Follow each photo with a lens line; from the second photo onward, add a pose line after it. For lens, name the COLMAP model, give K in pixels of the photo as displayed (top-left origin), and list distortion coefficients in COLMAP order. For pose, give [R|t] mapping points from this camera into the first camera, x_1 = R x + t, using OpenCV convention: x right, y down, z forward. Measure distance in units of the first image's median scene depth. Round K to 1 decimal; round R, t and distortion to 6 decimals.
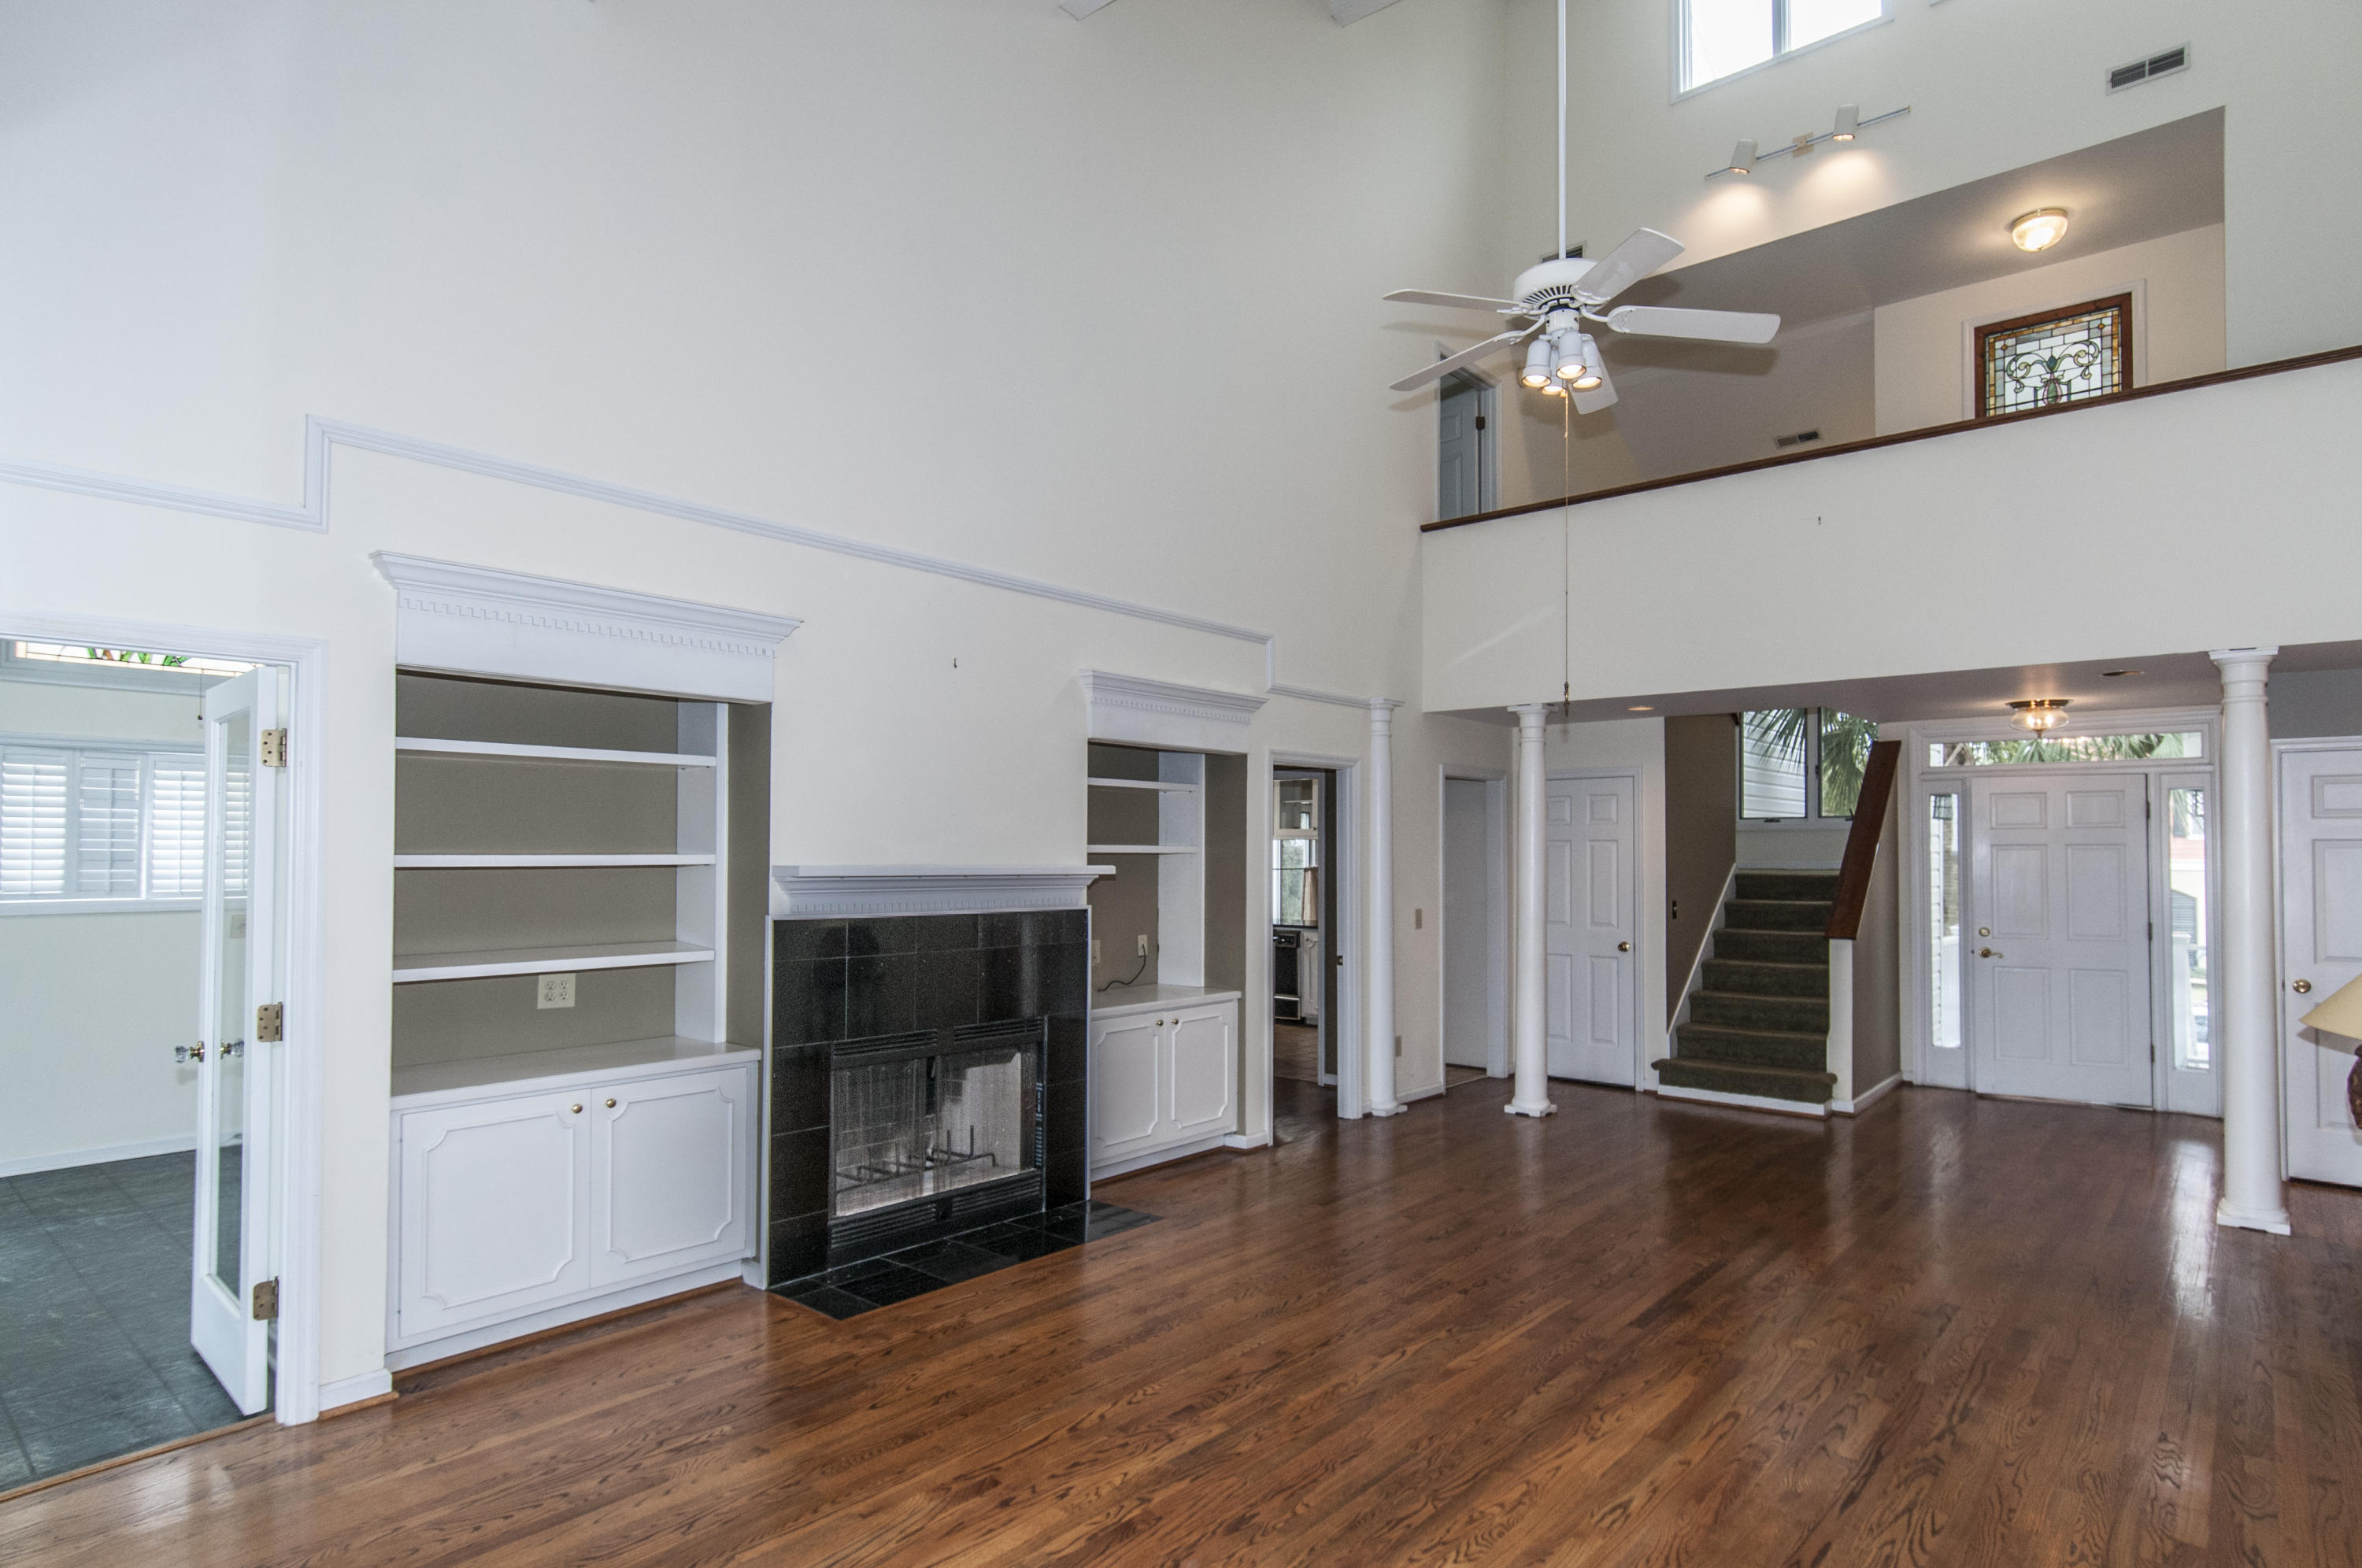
lens RADIAL K [[1245.2, 0, 1209.1], [0, 1245.2, 820.6], [0, 0, 1]] dist [-0.002456, 0.002038]
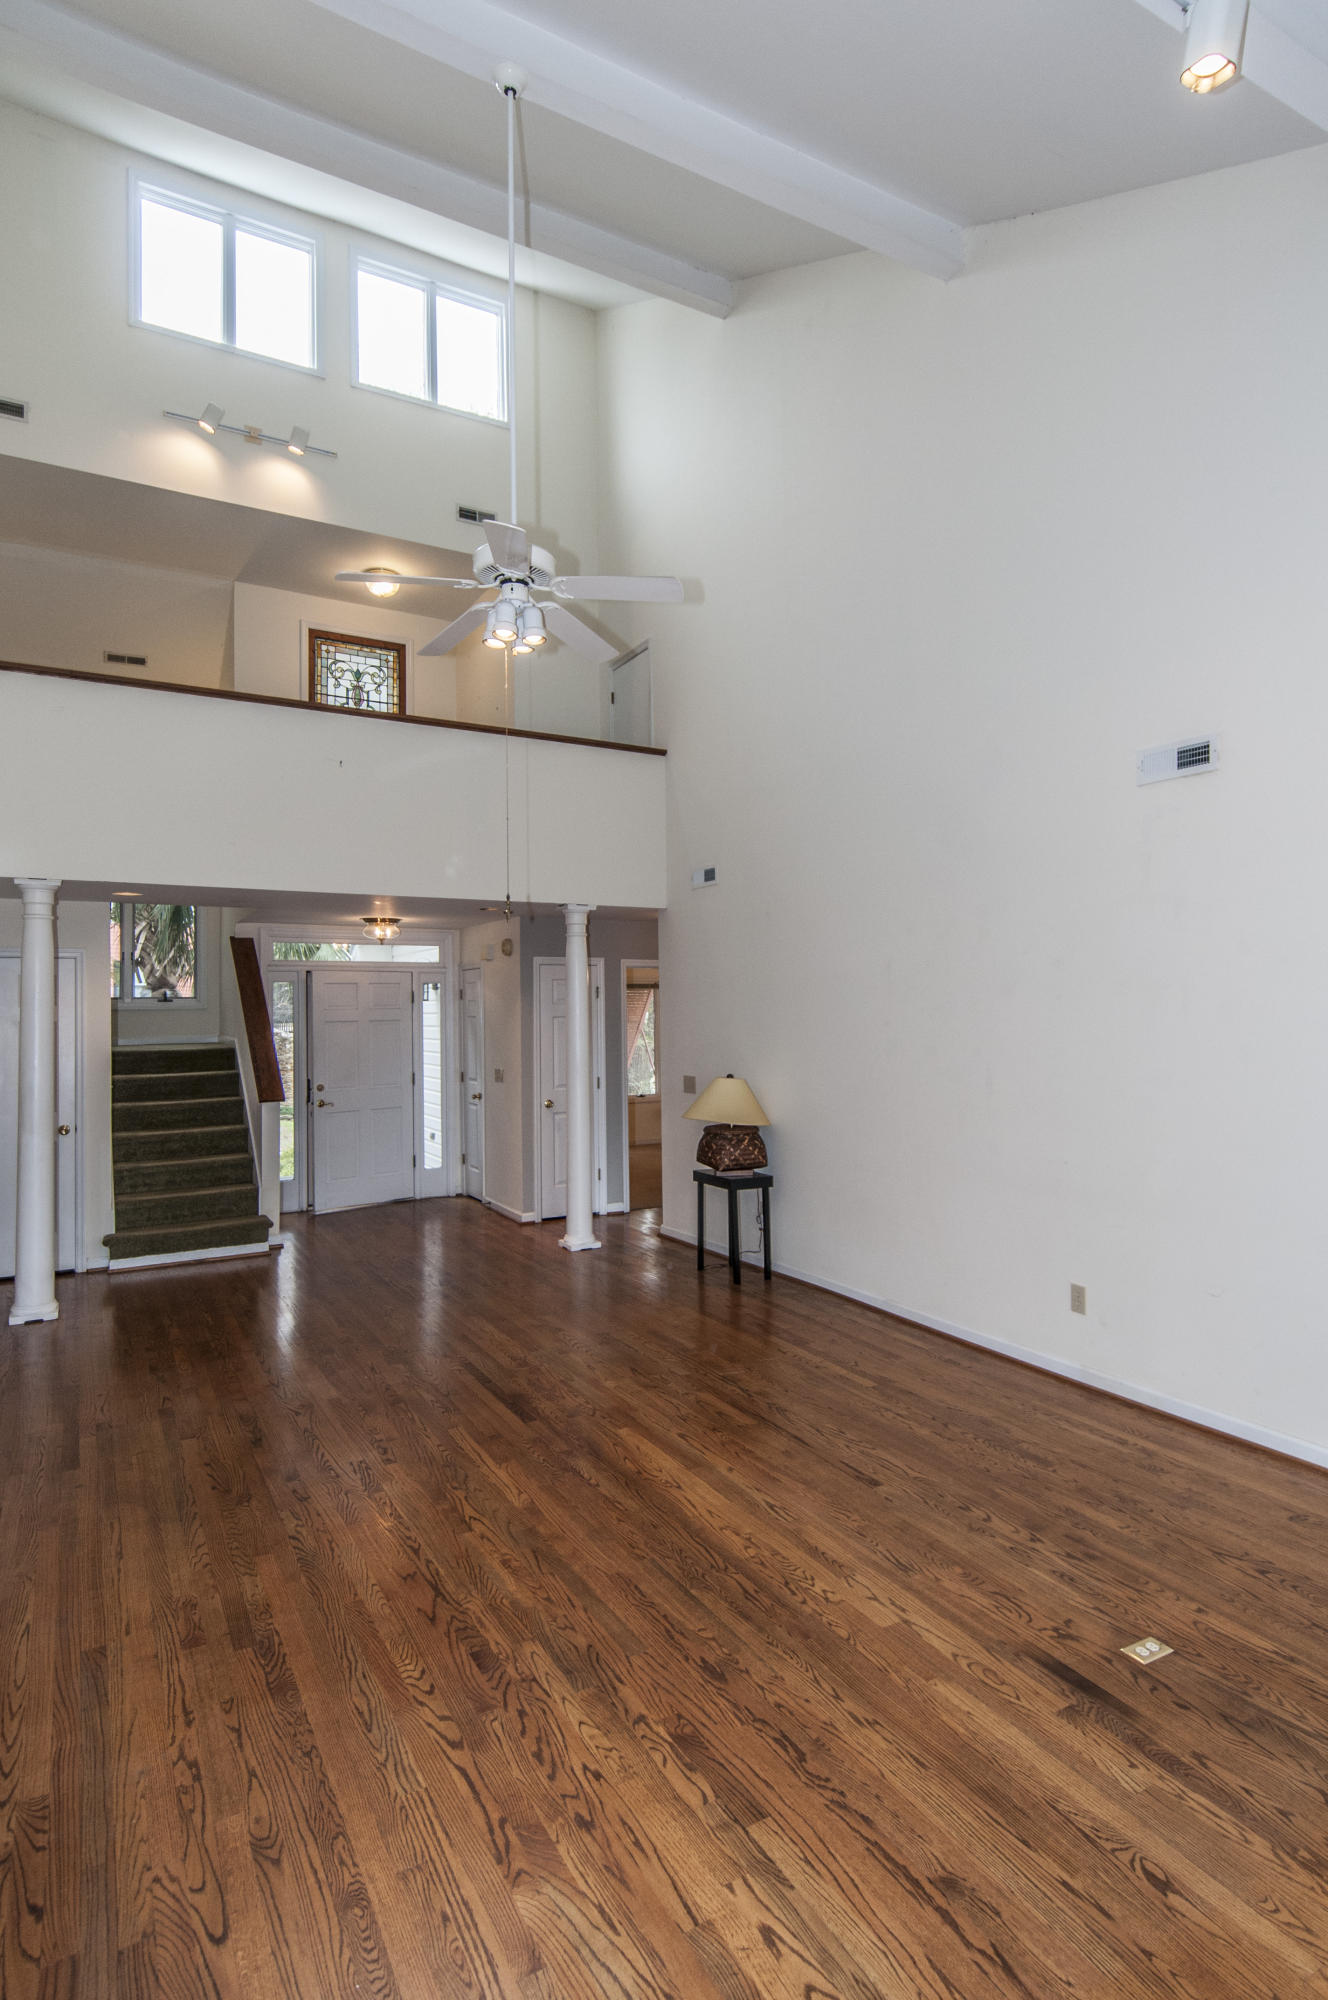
lens RADIAL K [[1054.5, 0, 697.2], [0, 1054.5, 979.8], [0, 0, 1]] dist [-0.002456, 0.002038]
pose [[0.338022, 0.022252, 0.940875, -0.377852], [-0.006912, 0.999752, -0.021161, -0.005601], [-0.941113, 0.000650, 0.338092, 0.313420]]
